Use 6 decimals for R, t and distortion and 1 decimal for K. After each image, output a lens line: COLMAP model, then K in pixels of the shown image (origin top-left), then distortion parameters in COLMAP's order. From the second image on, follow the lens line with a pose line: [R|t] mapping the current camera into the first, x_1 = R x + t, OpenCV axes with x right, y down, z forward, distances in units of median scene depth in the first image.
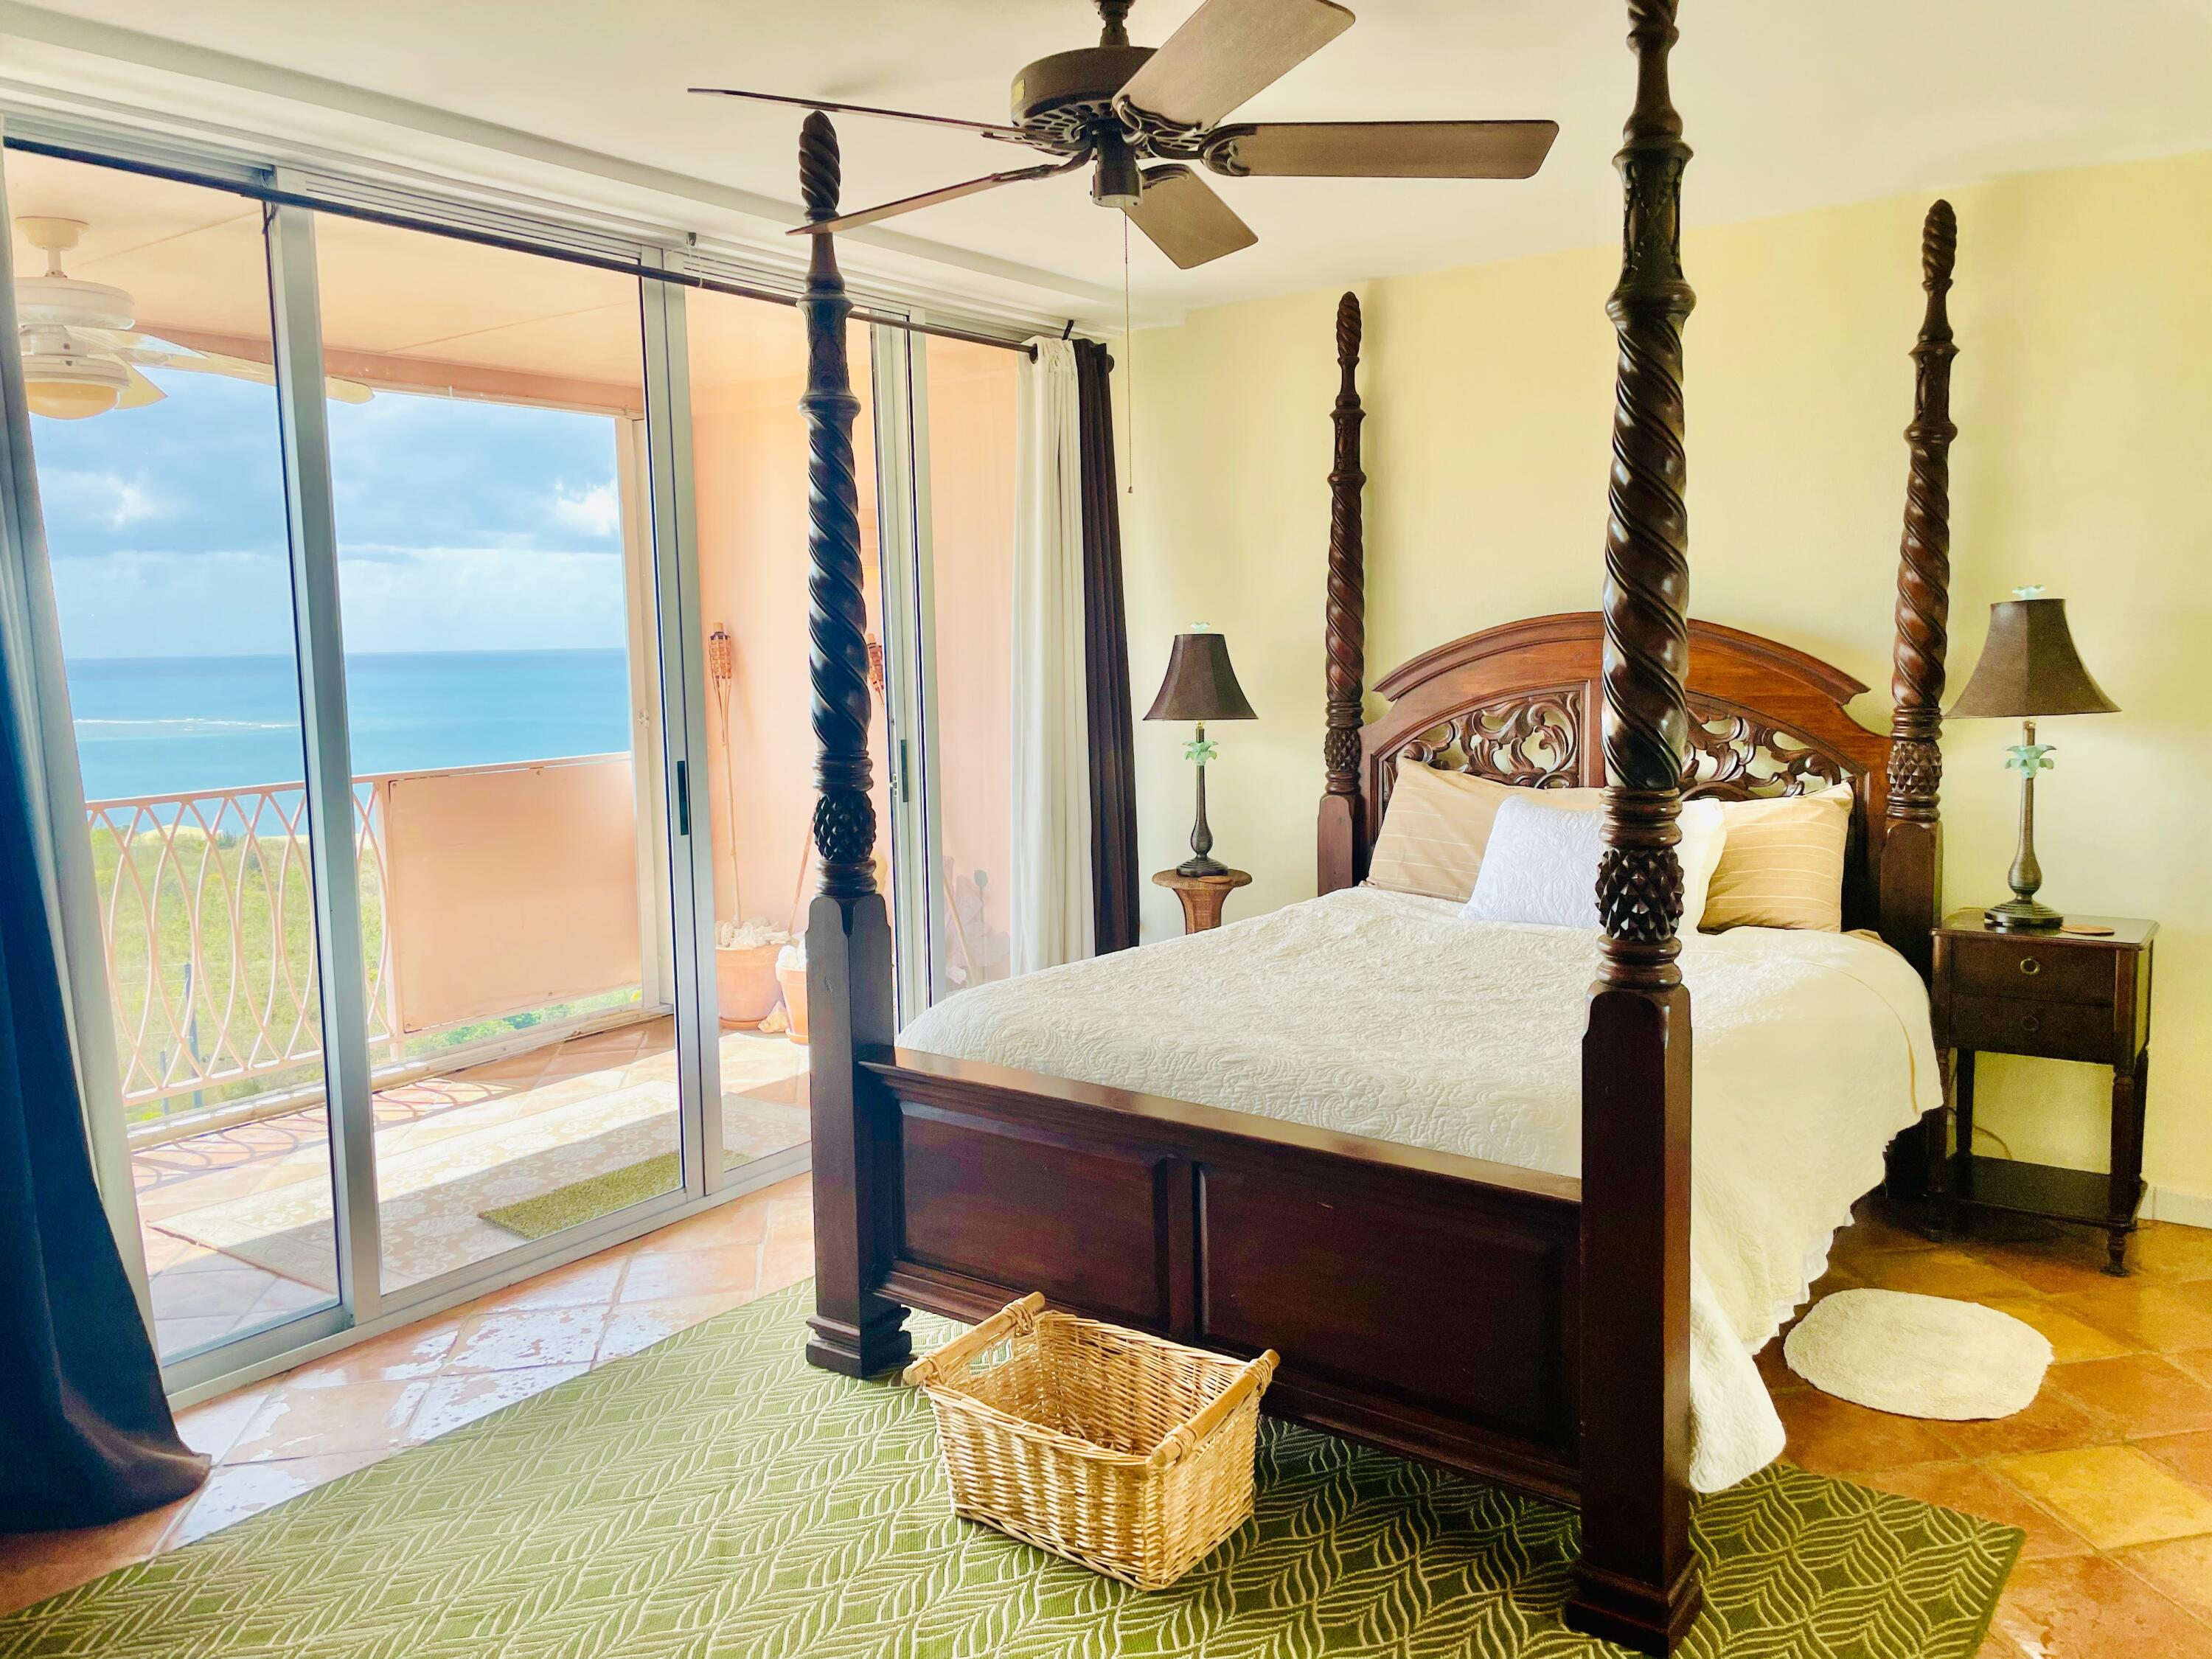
lens RADIAL K [[1660.0, 0, 1105.5], [0, 1660.0, 827.7], [0, 0, 1]] dist [0.071322, -0.001802]
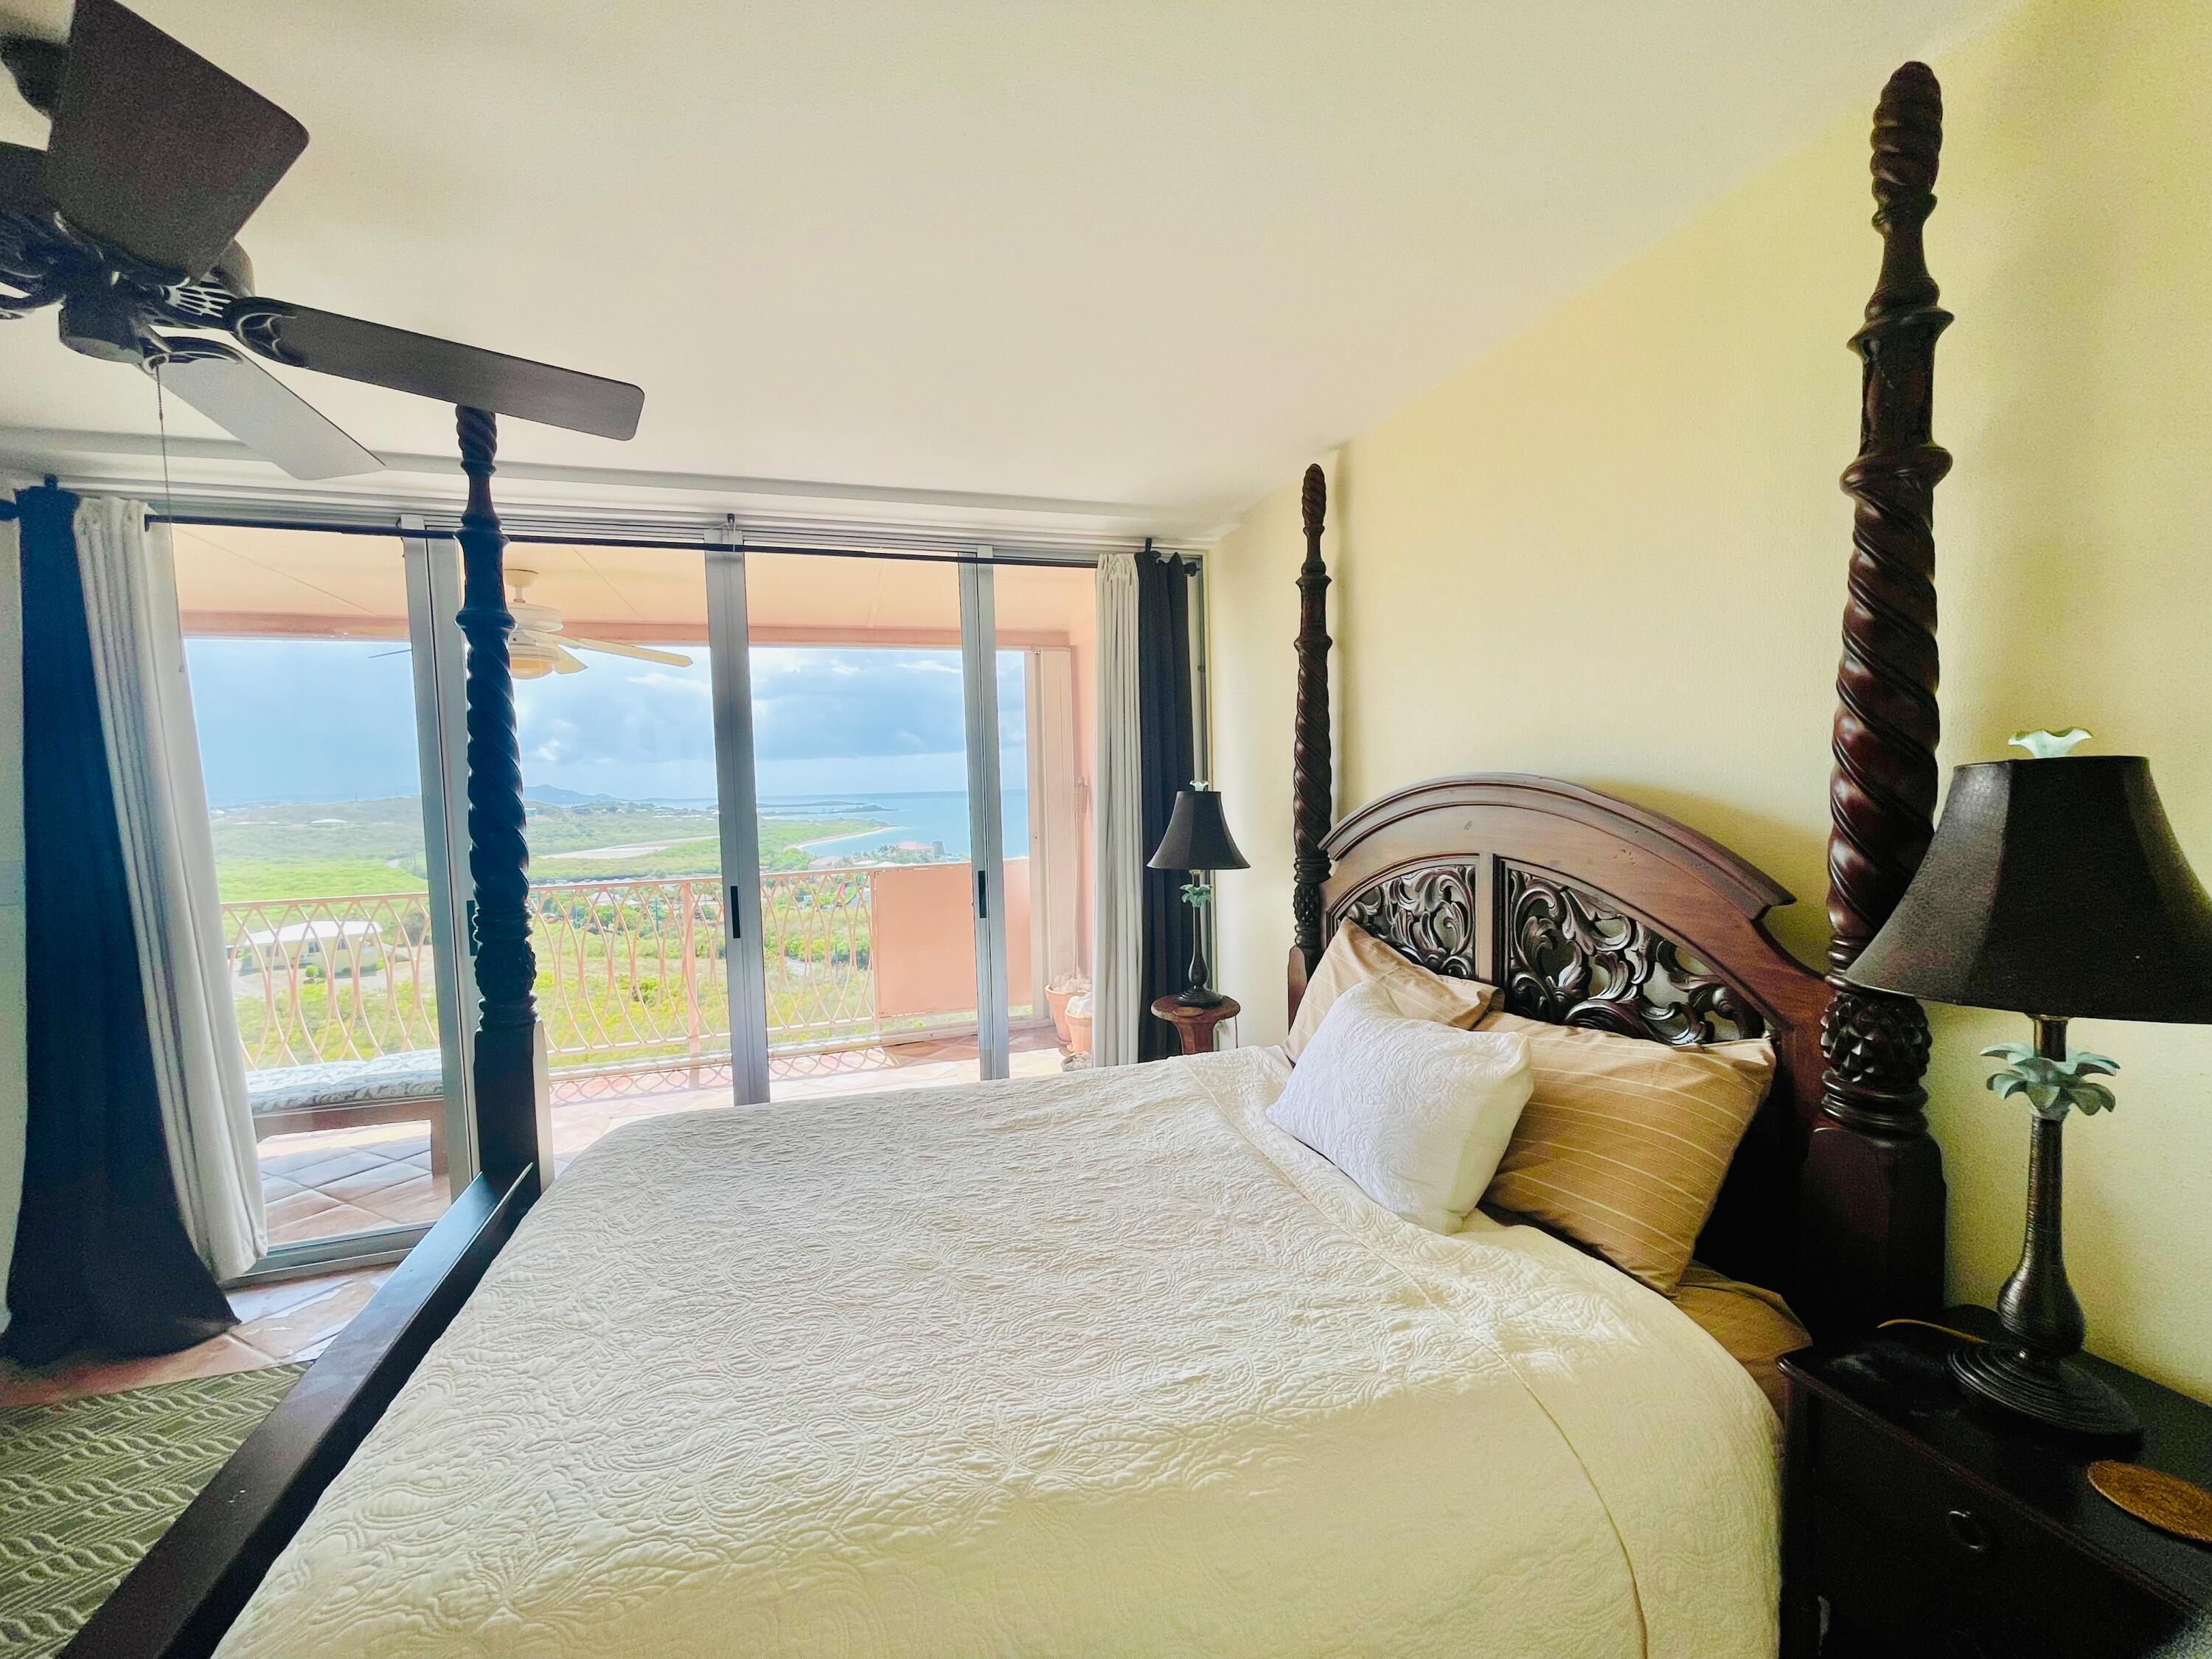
lens RADIAL K [[883.8, 0, 1100.2], [0, 883.8, 844.0], [0, 0, 1]] dist [0.006456, -0.001010]
pose [[0.798949, 0.040119, -0.600060, 0.436382], [-0.061264, 0.998011, -0.014845, -0.080513], [0.598271, 0.048622, 0.799818, 0.572811]]
